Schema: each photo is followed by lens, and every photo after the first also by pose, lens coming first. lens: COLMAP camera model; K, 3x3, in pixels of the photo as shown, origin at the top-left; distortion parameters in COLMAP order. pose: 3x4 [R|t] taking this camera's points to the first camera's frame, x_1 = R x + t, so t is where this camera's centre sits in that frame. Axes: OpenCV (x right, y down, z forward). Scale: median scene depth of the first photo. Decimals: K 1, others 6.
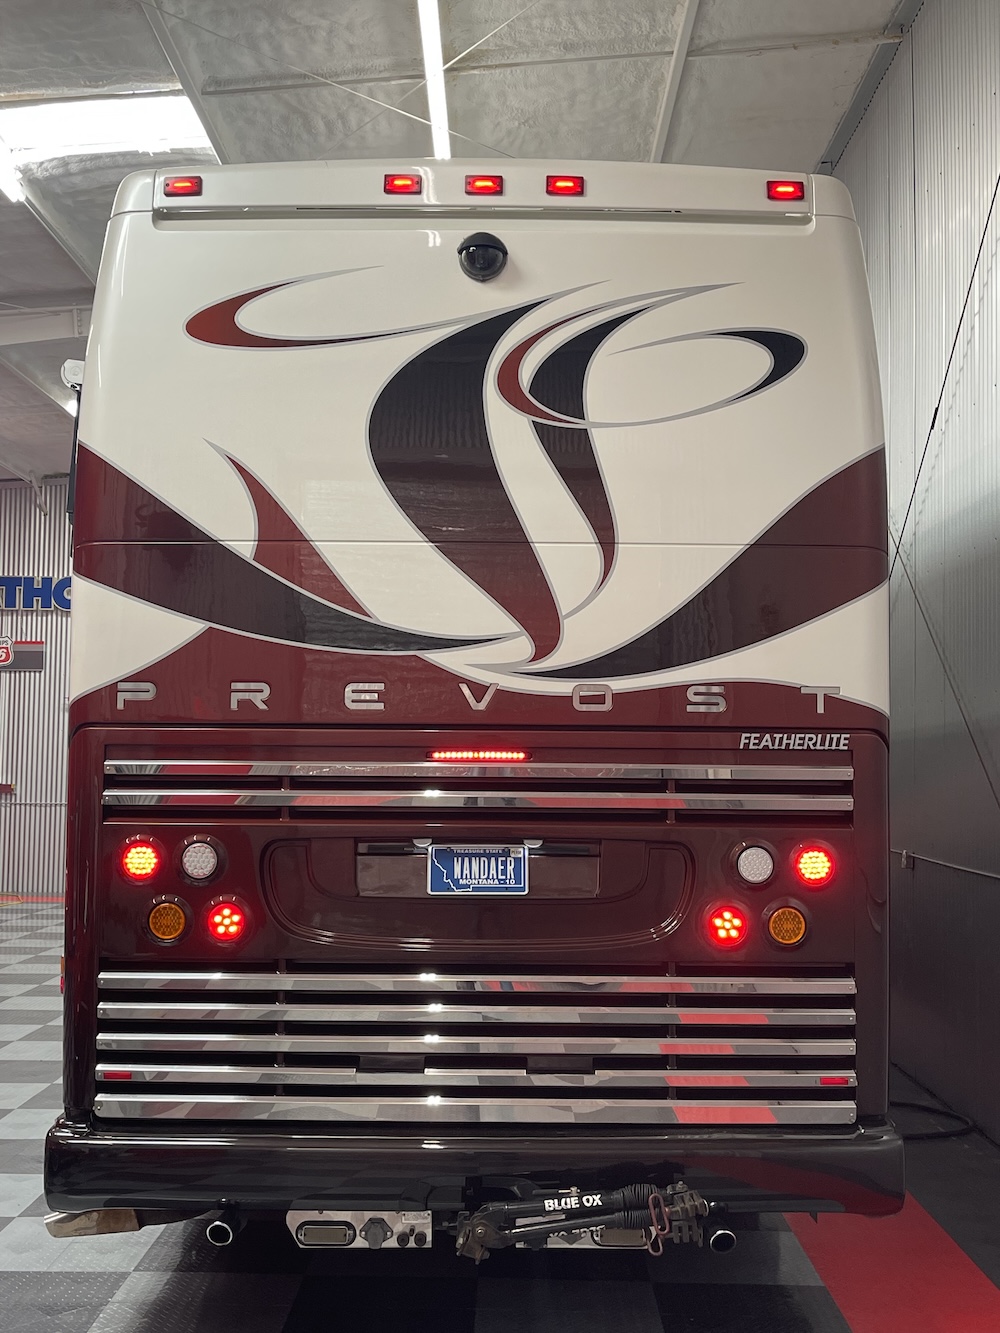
lens RADIAL K [[1487.2, 0, 496.3], [0, 1487.2, 652.0], [0, 0, 1]] dist [0.005630, 0.013396]
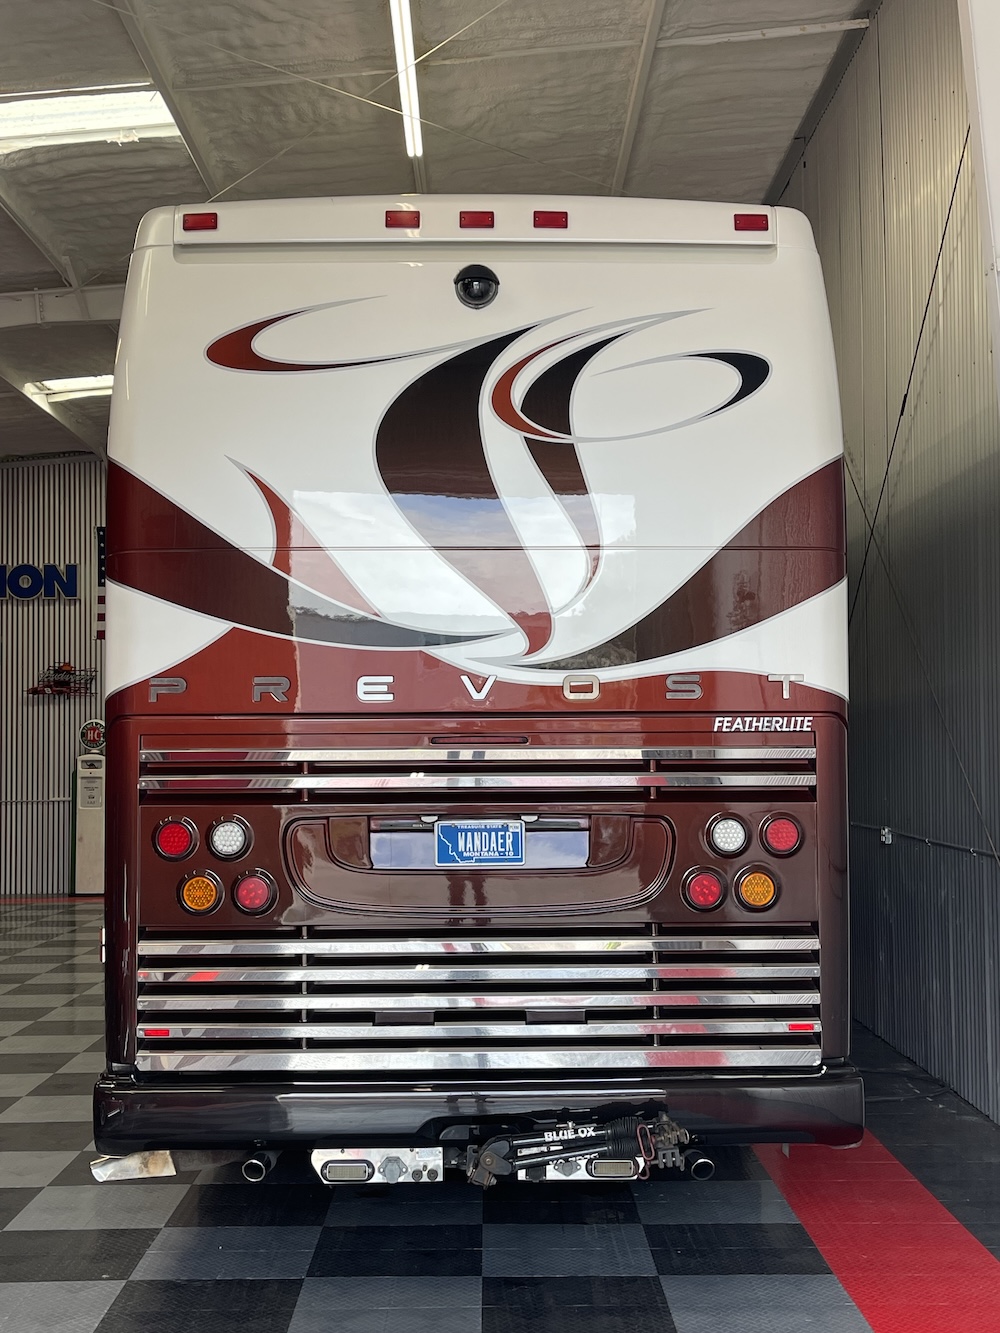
lens RADIAL K [[1588.1, 0, 500.0], [0, 1588.1, 666.5], [0, 0, 1]] dist [-0.012411, 0.020411]
pose [[0.999646, -0.011761, 0.023866, -0.023987], [0.011385, 0.999809, 0.015866, -0.004022], [-0.024048, -0.015588, 0.999589, -0.181302]]
